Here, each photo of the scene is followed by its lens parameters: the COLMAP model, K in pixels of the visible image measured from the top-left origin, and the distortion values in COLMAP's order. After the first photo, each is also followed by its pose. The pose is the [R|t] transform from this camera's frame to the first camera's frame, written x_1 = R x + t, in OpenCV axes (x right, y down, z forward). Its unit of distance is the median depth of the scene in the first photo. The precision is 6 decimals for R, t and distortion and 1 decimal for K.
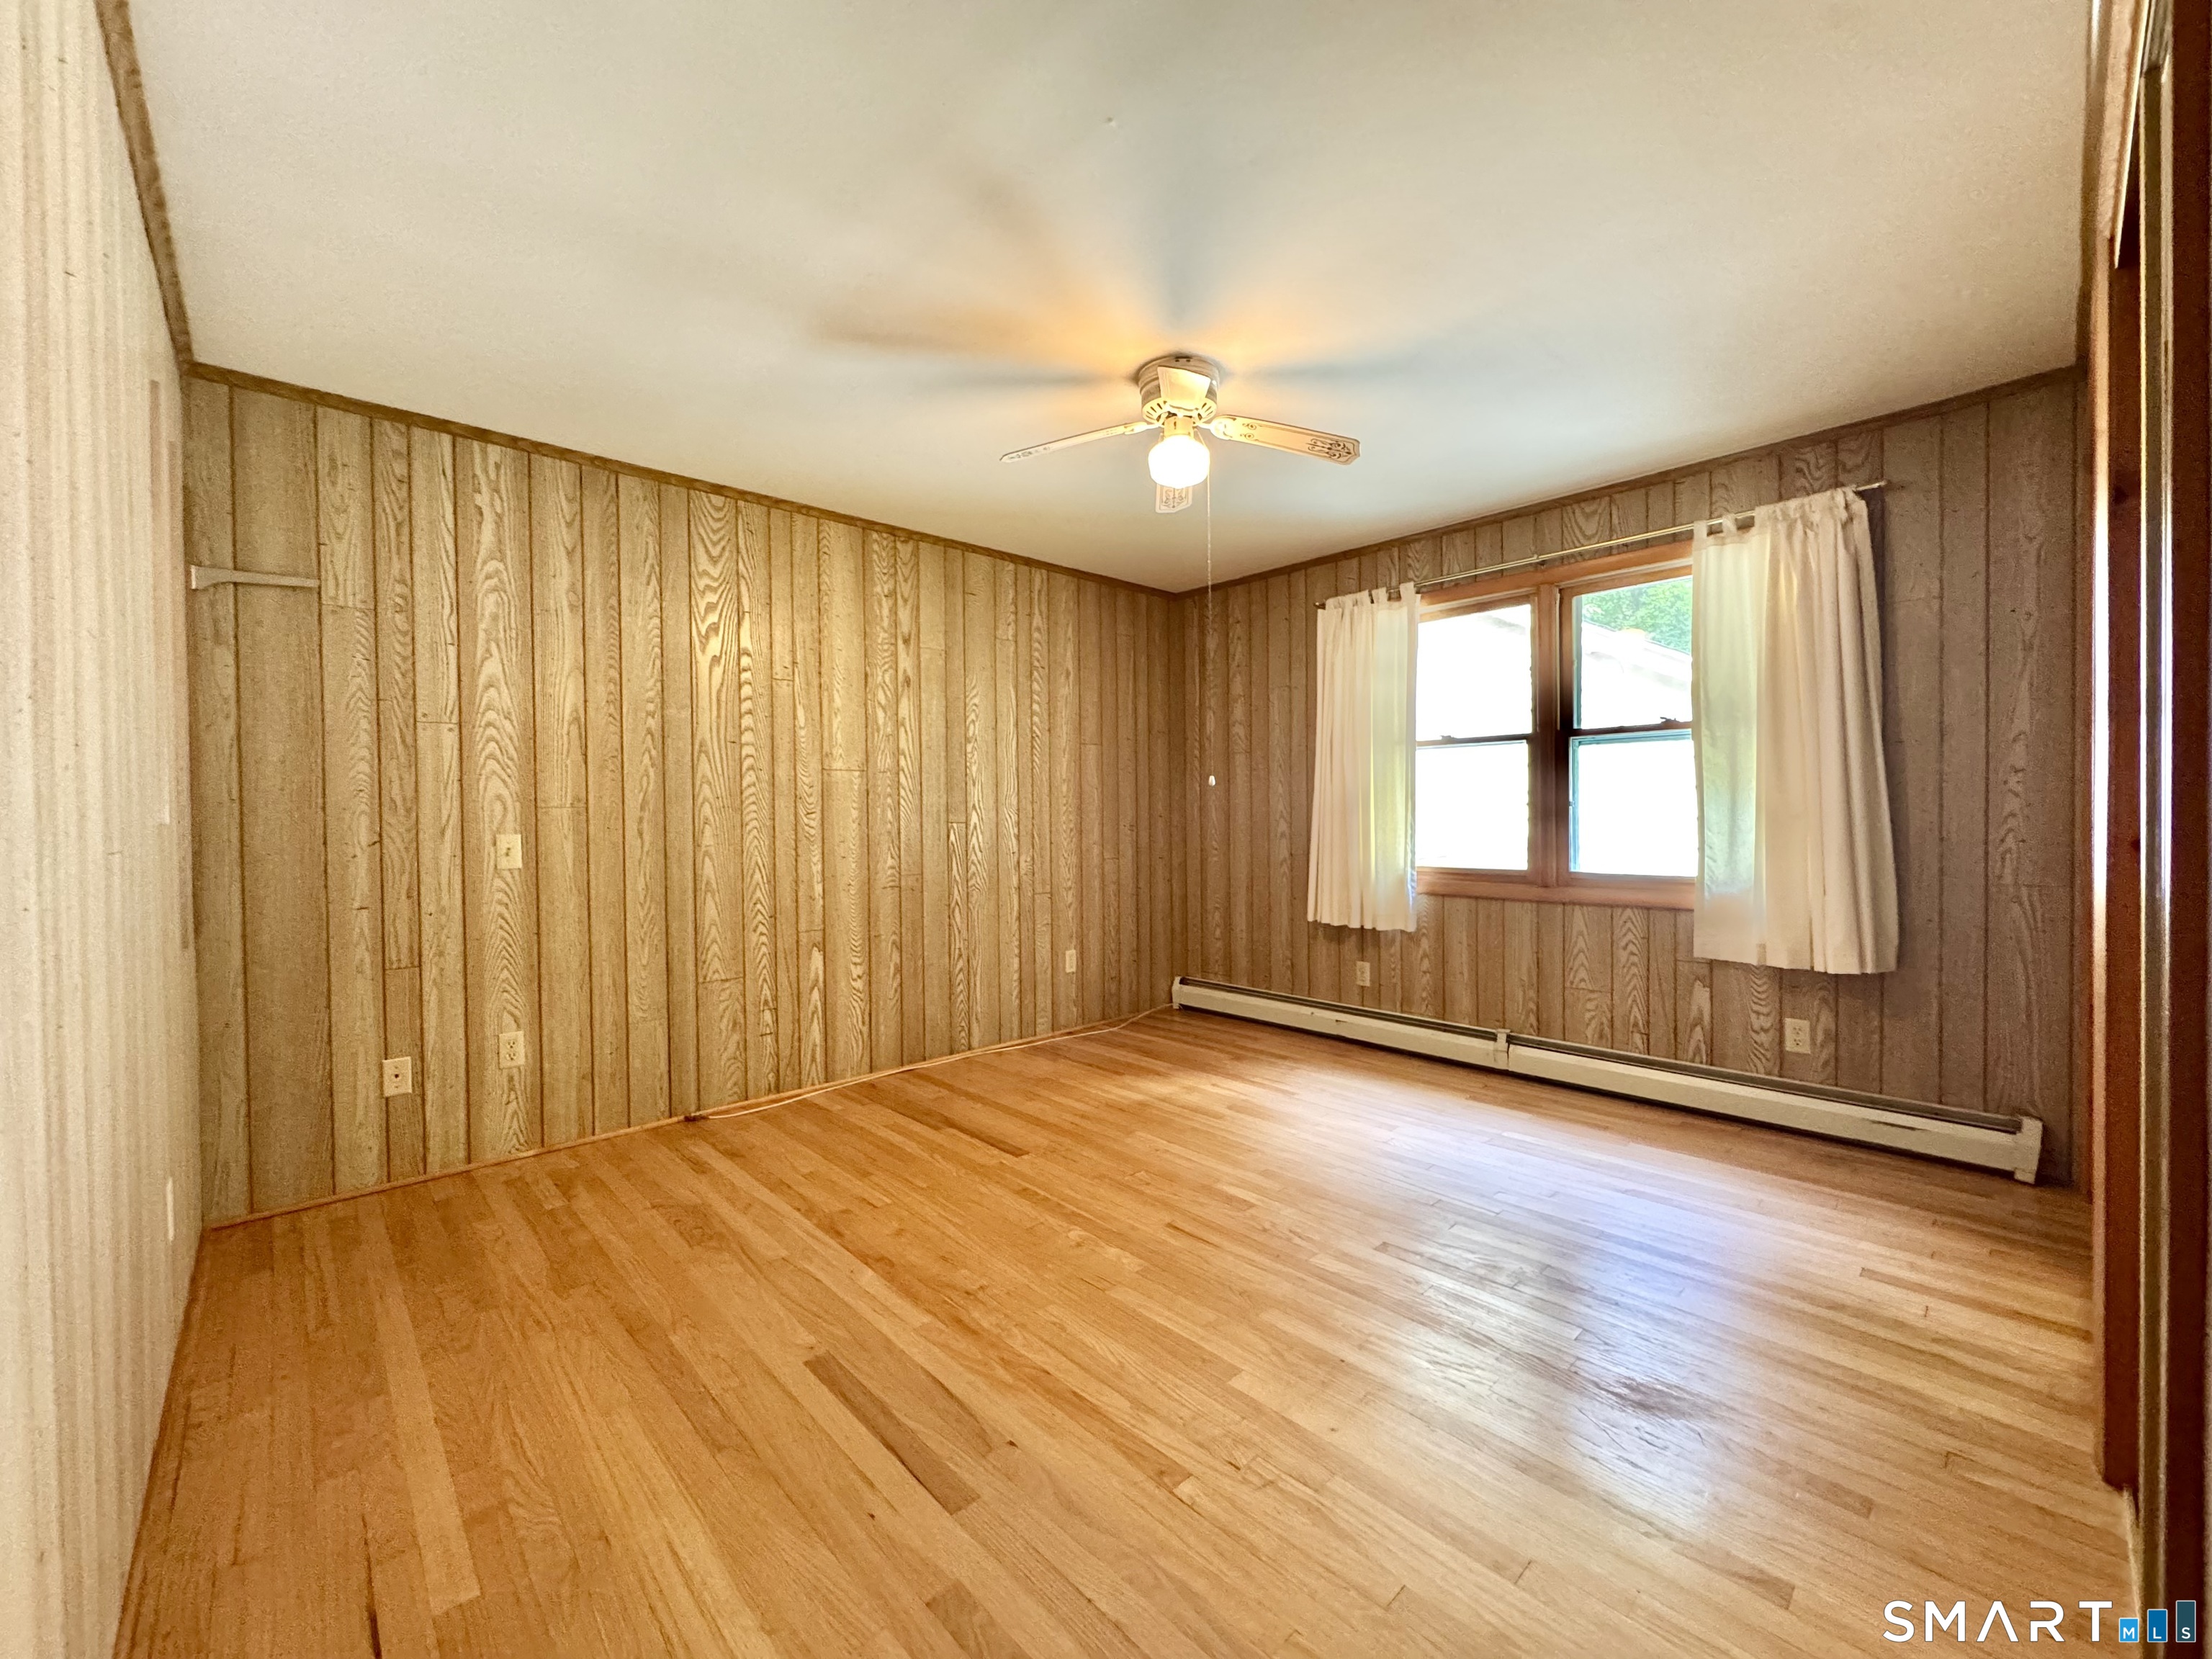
lens RADIAL K [[887.0, 0, 1106.4], [0, 887.0, 827.0], [0, 0, 1]] dist [-0.002176, 0.000064]
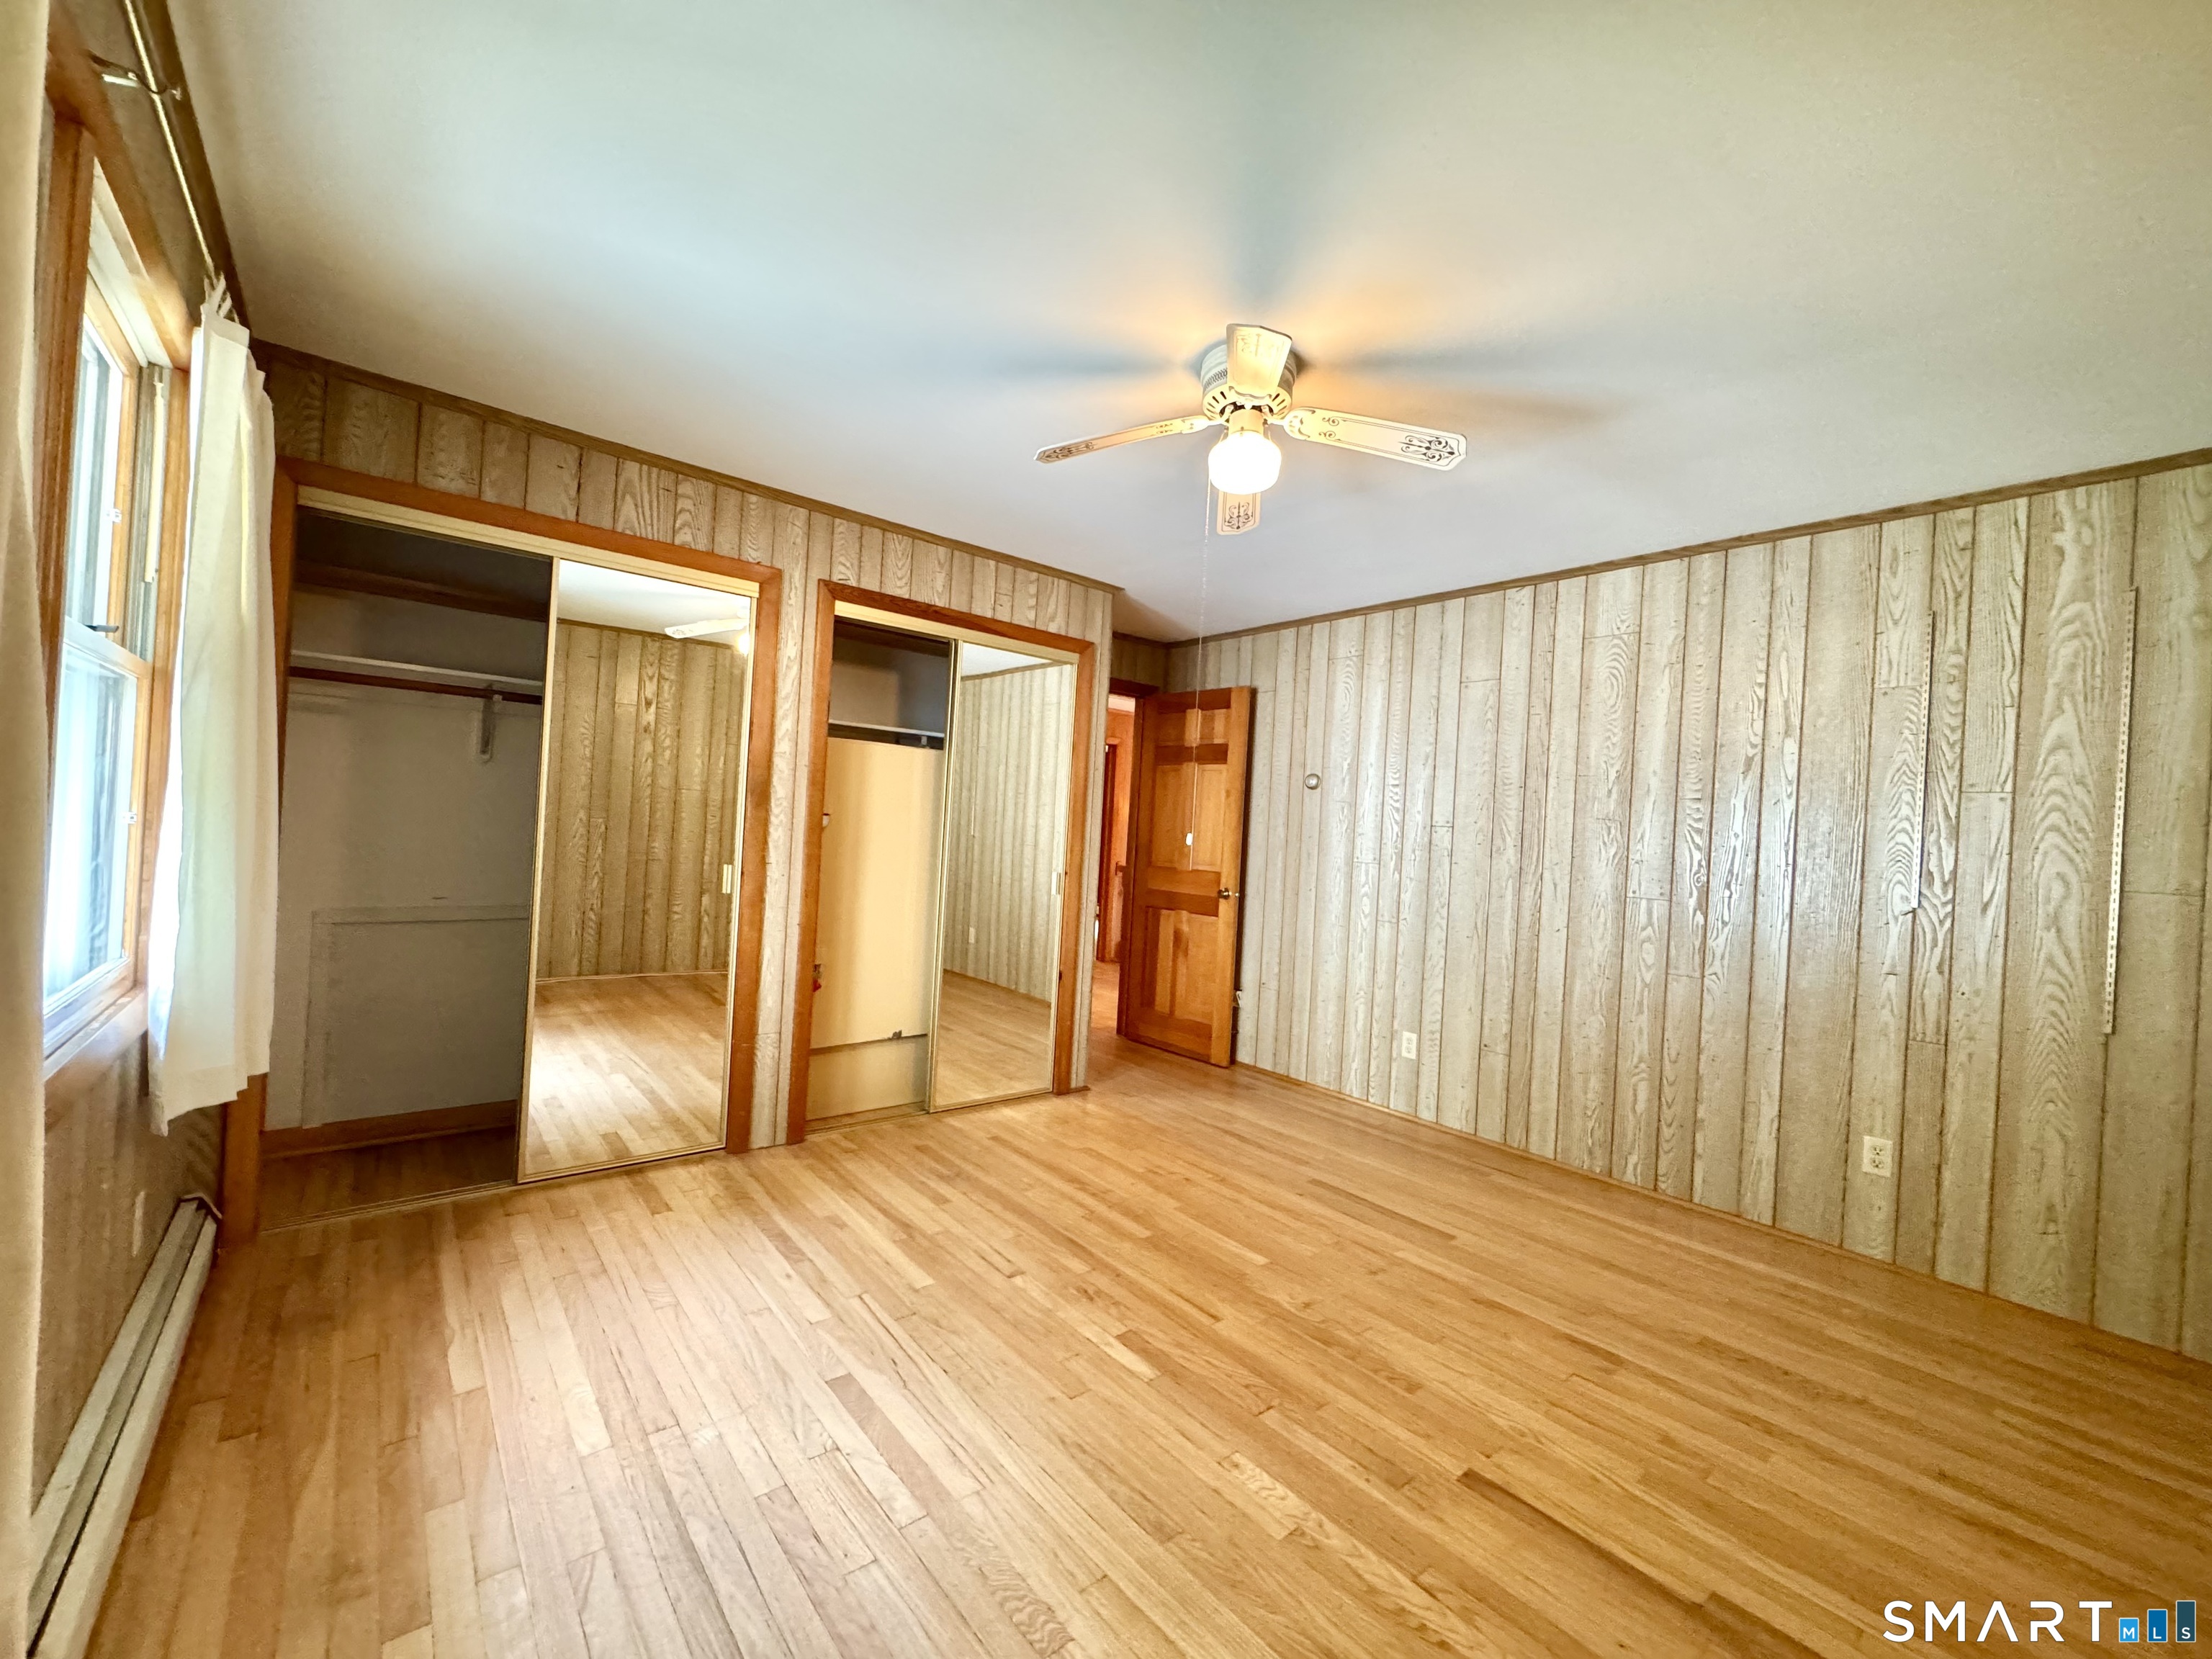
lens RADIAL K [[887.0, 0, 1106.4], [0, 887.0, 827.0], [0, 0, 1]] dist [-0.002176, 0.000064]
pose [[-0.997253, -0.044830, 0.058971, 0.150734], [-0.044520, 0.998987, 0.006573, -0.064719], [-0.059206, 0.003930, -0.998238, 1.851249]]
